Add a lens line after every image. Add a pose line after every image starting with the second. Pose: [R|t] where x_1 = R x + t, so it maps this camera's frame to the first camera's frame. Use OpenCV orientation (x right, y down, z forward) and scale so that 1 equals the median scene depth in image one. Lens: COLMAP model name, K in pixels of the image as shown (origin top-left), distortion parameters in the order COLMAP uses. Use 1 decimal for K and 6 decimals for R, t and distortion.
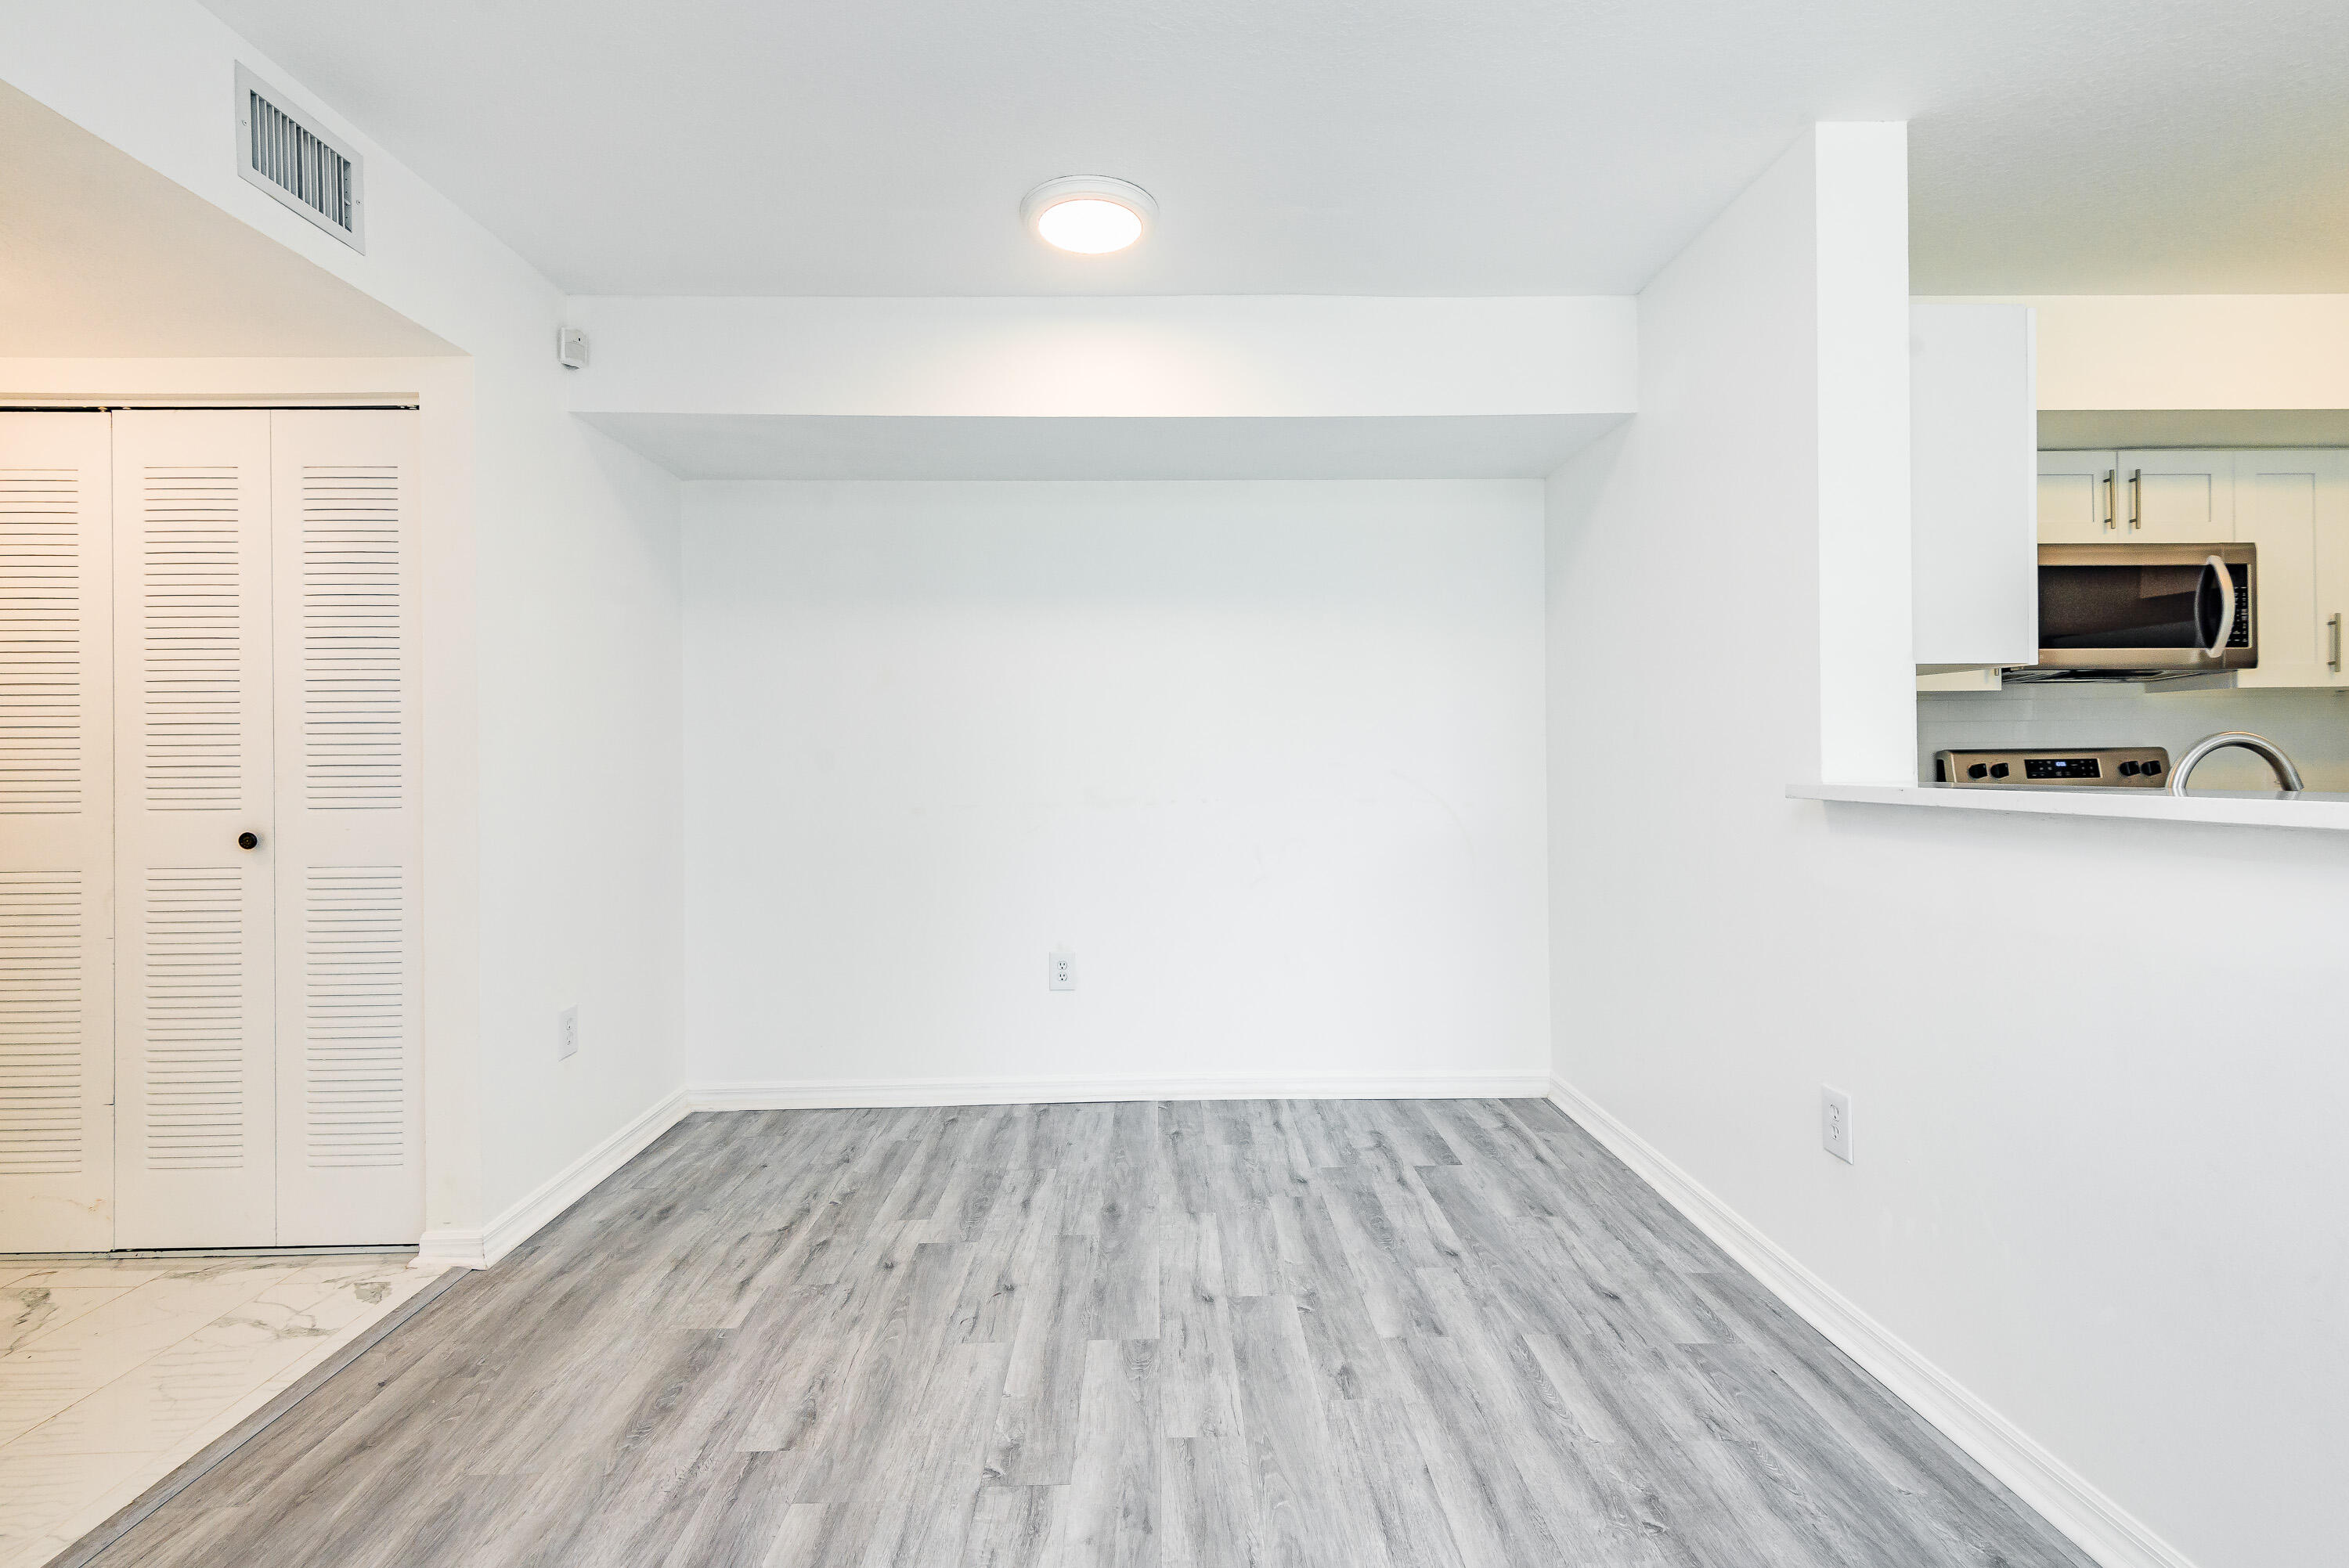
lens RADIAL K [[1079.4, 0, 1173.2], [0, 1079.4, 748.8], [0, 0, 1]] dist [0.025428, -0.017580]
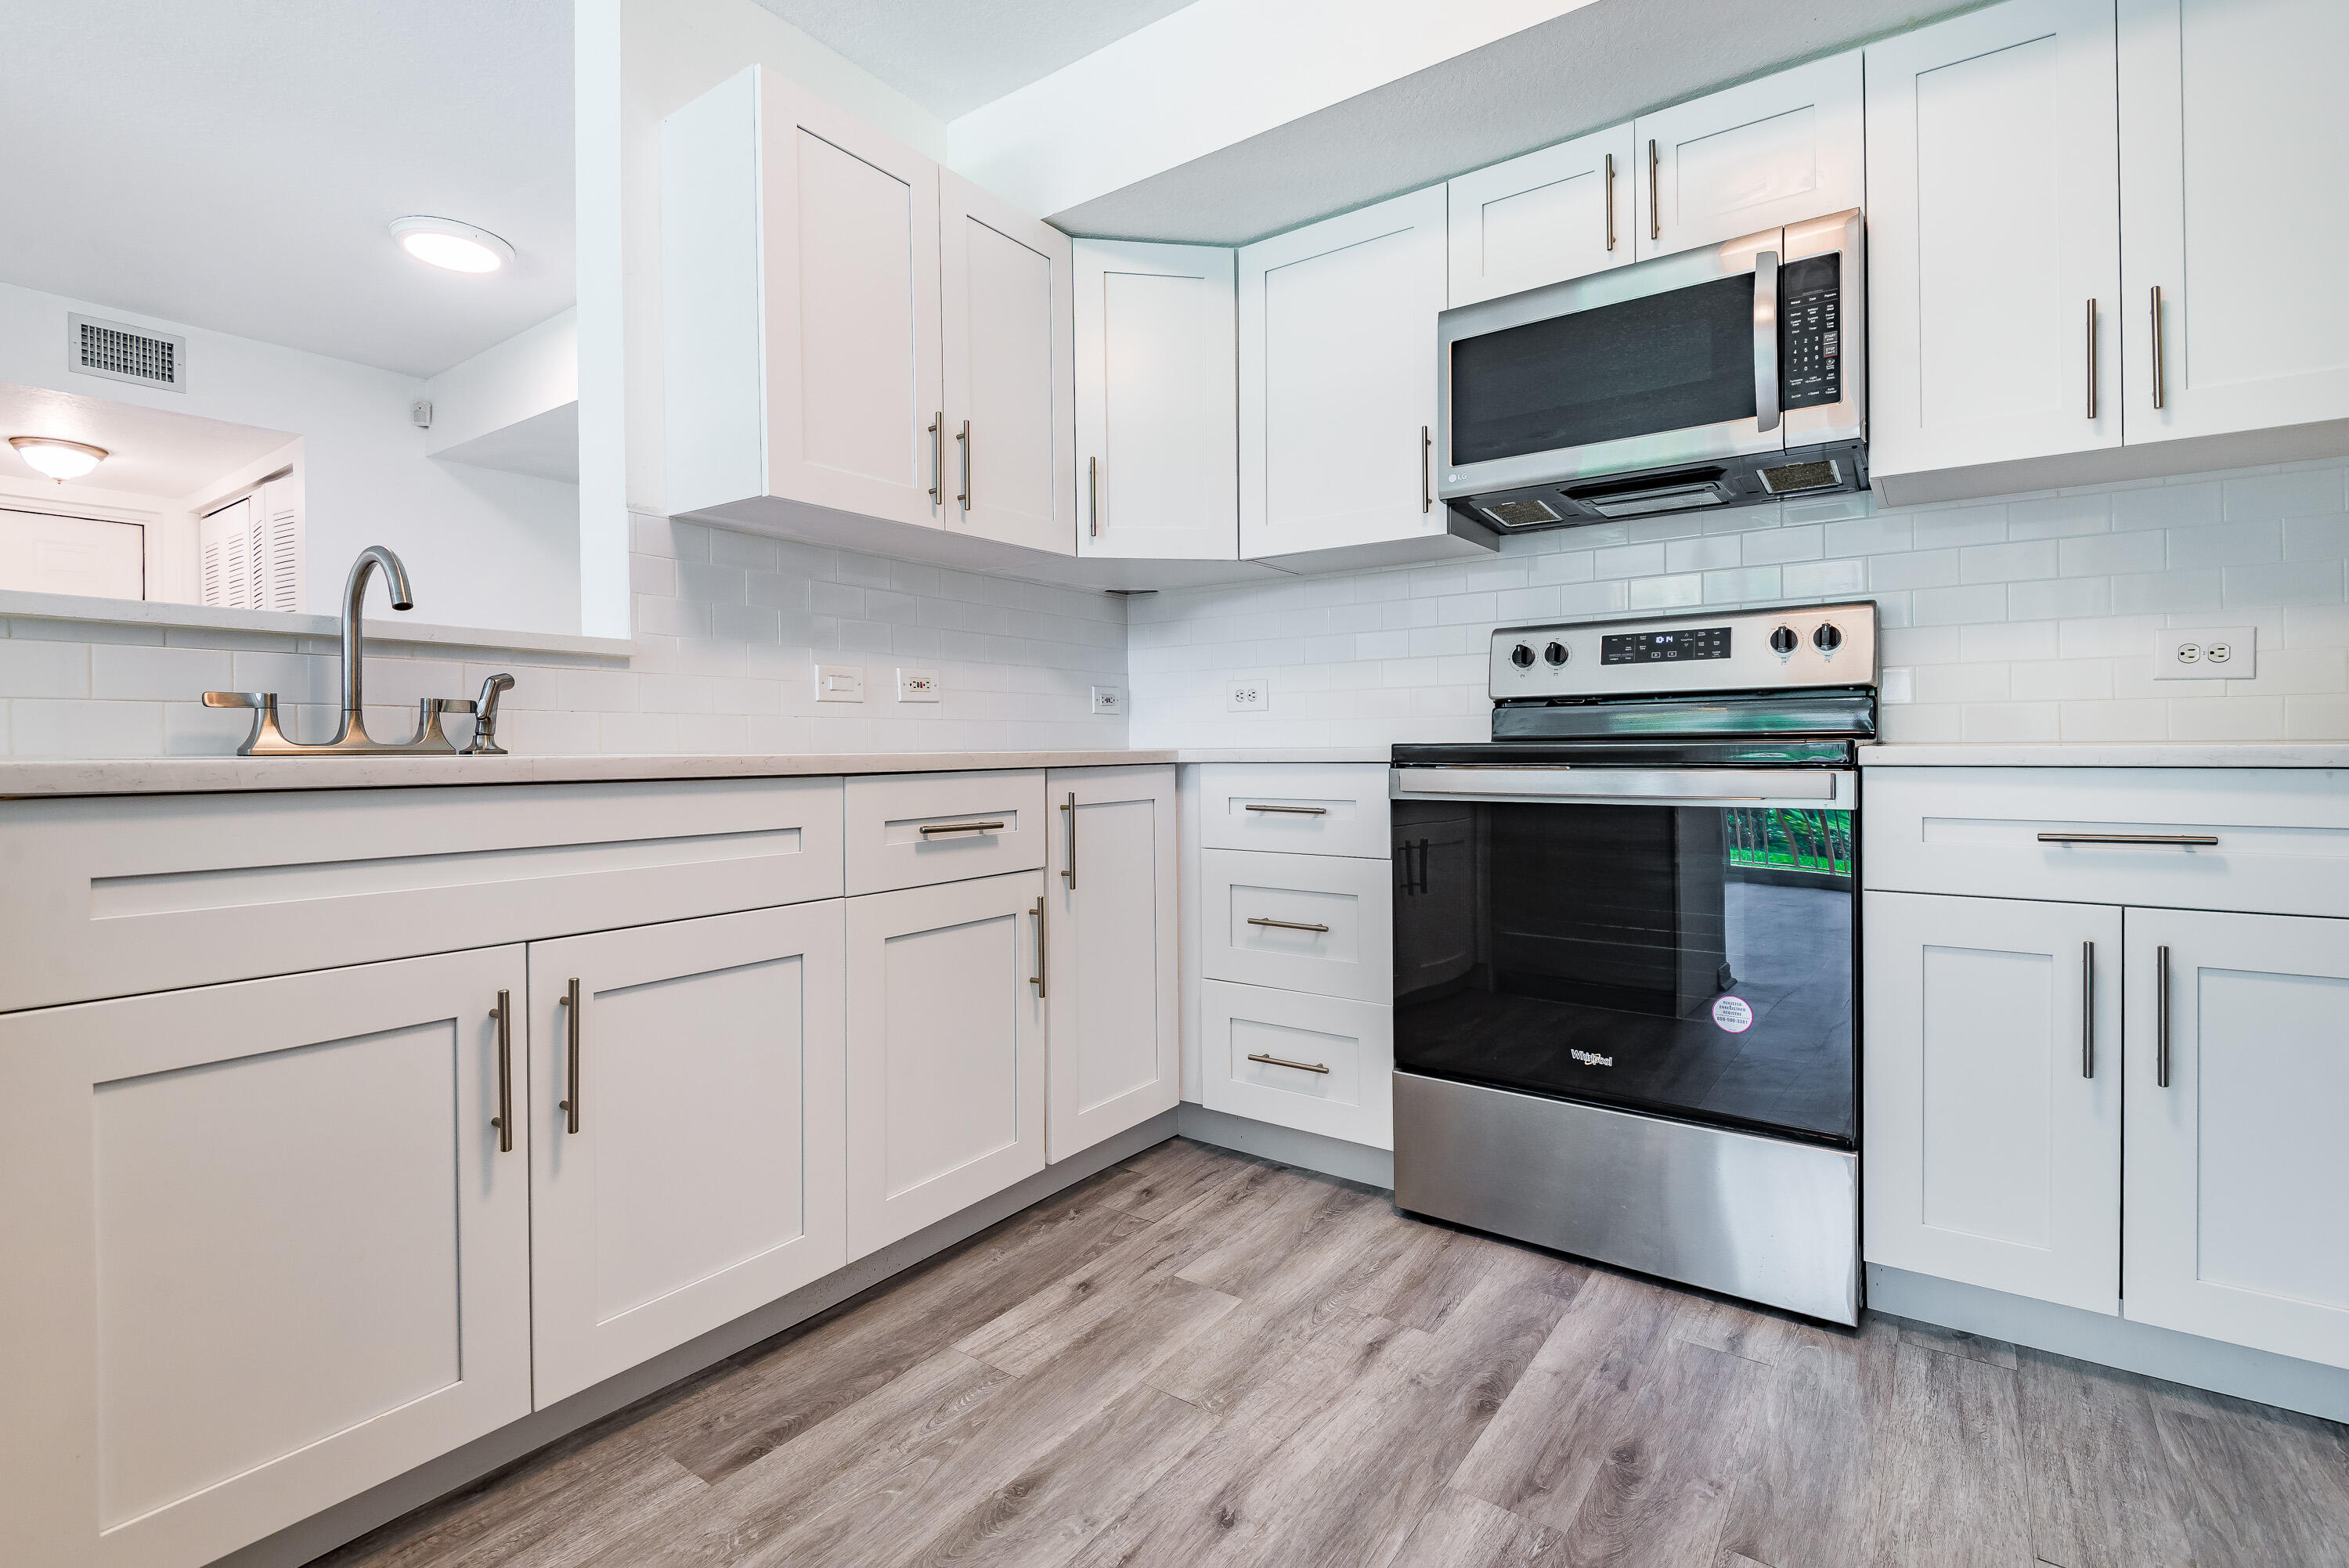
lens RADIAL K [[1079.4, 0, 1173.2], [0, 1079.4, 748.8], [0, 0, 1]] dist [0.025428, -0.017580]
pose [[0.797531, 0.003358, -0.603268, 1.371458], [0.005281, 0.999907, 0.012548, 0.096325], [0.603254, -0.013193, 0.797440, 0.462732]]
